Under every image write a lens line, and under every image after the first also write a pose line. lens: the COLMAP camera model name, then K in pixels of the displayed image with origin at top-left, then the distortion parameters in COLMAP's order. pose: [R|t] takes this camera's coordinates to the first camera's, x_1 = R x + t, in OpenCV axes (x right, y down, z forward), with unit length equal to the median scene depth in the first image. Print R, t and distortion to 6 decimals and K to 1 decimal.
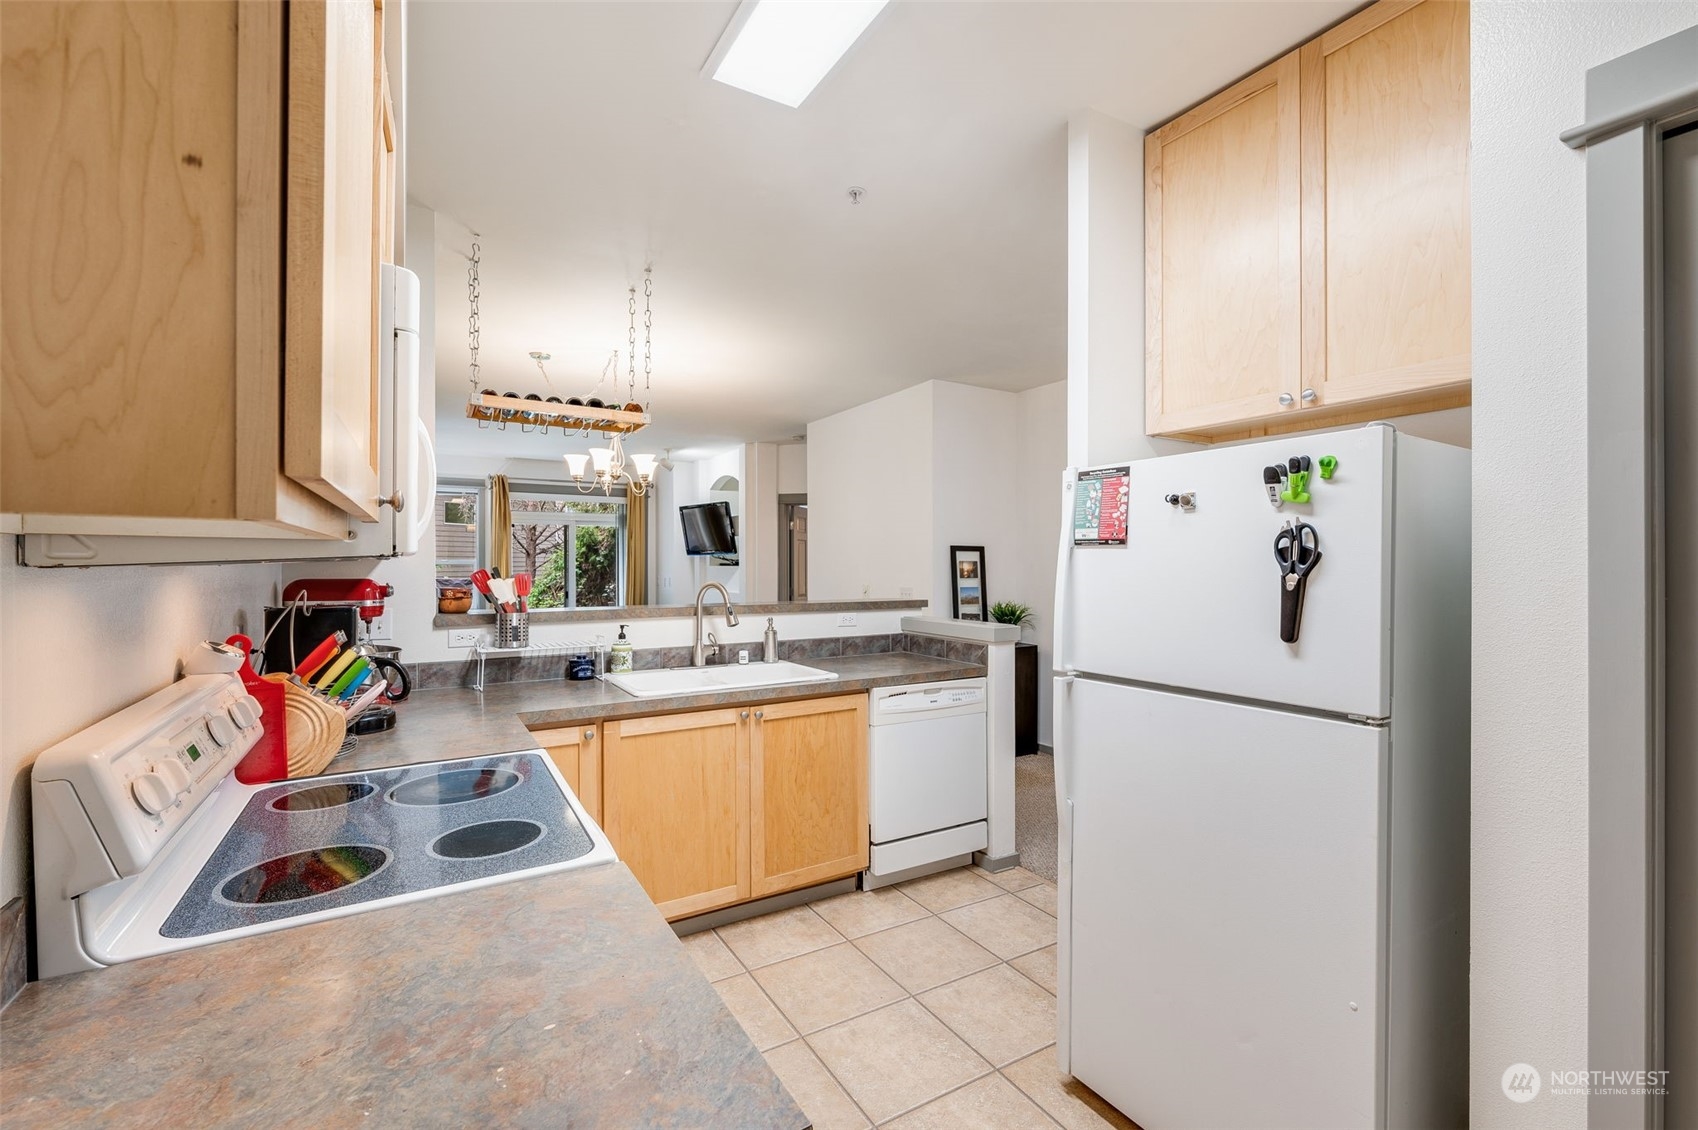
lens RADIAL K [[730.9, 0, 860.1], [0, 730.9, 575.5], [0, 0, 1]] dist [-0.002179, -0.000145]
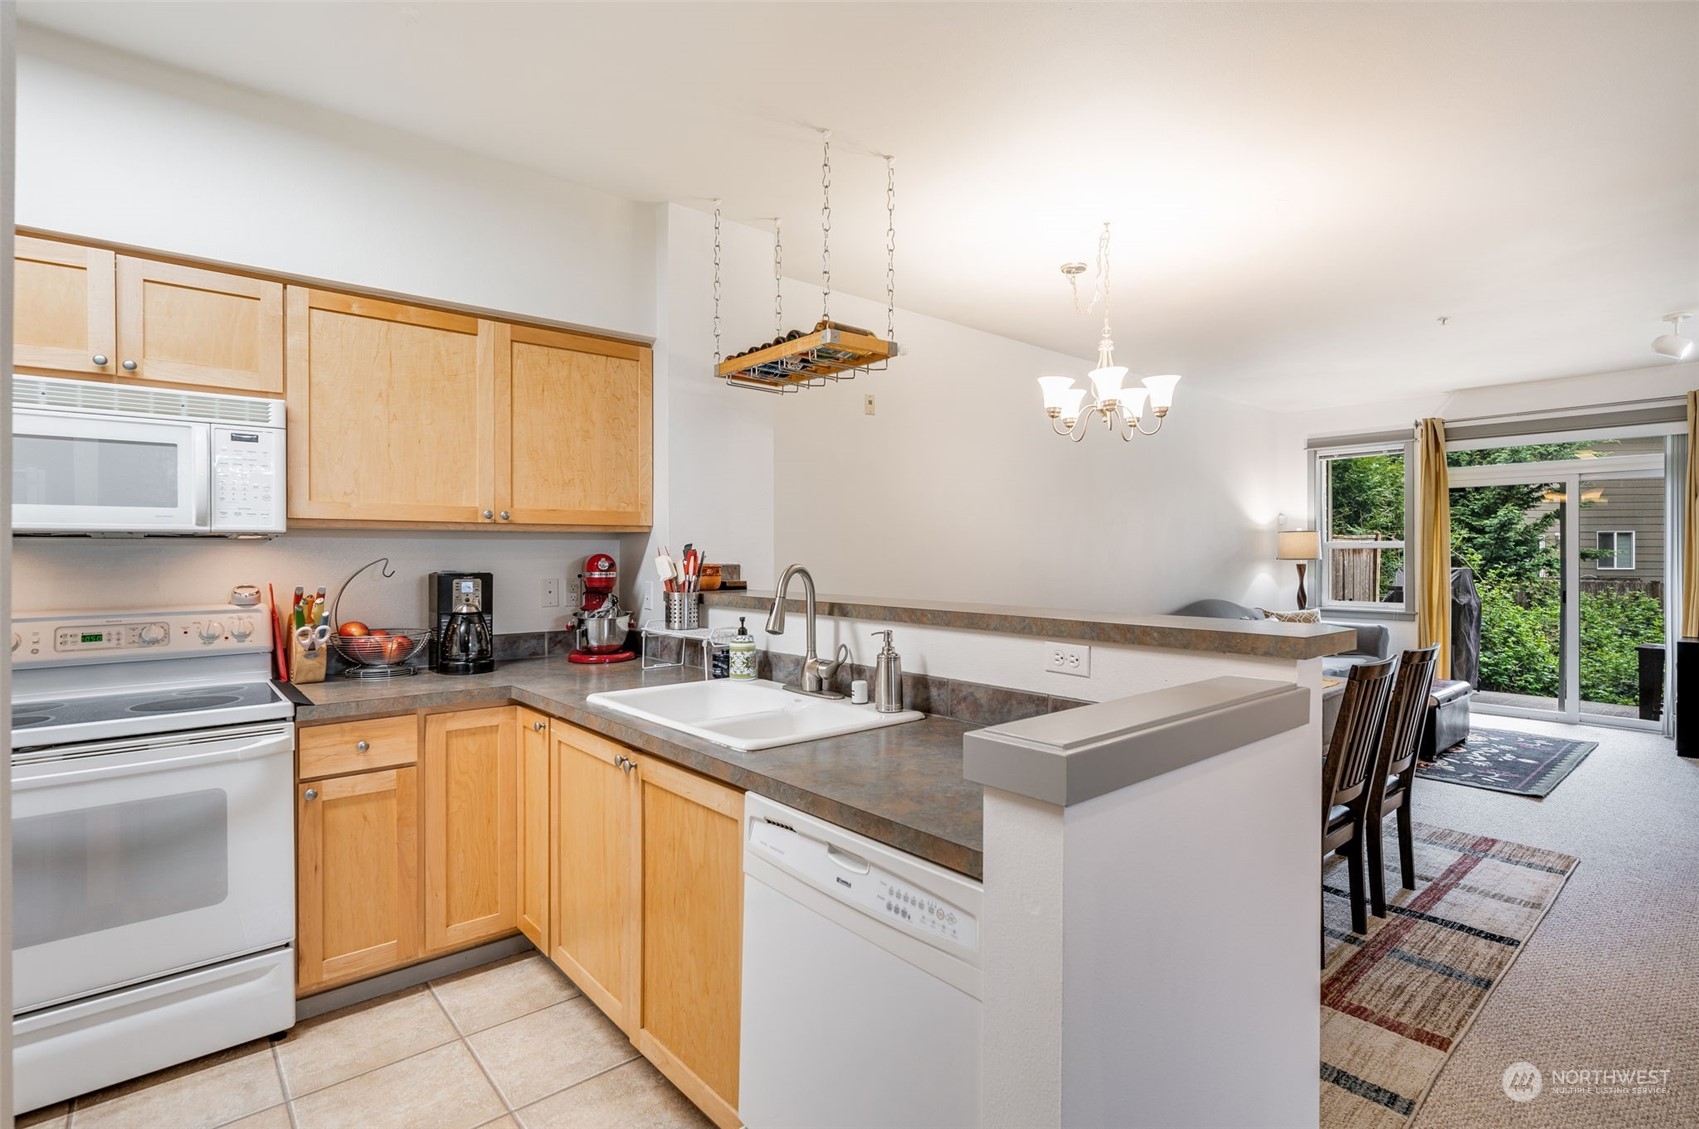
lens RADIAL K [[811.1, 0, 846.2], [0, 811.1, 557.5], [0, 0, 1]] dist [-0.012898, -0.000364]
pose [[0.157972, 0.004379, -0.987434, 0.507261], [-0.012839, 0.999915, 0.002380, 0.000896], [0.987360, 0.012302, 0.158015, 0.909682]]
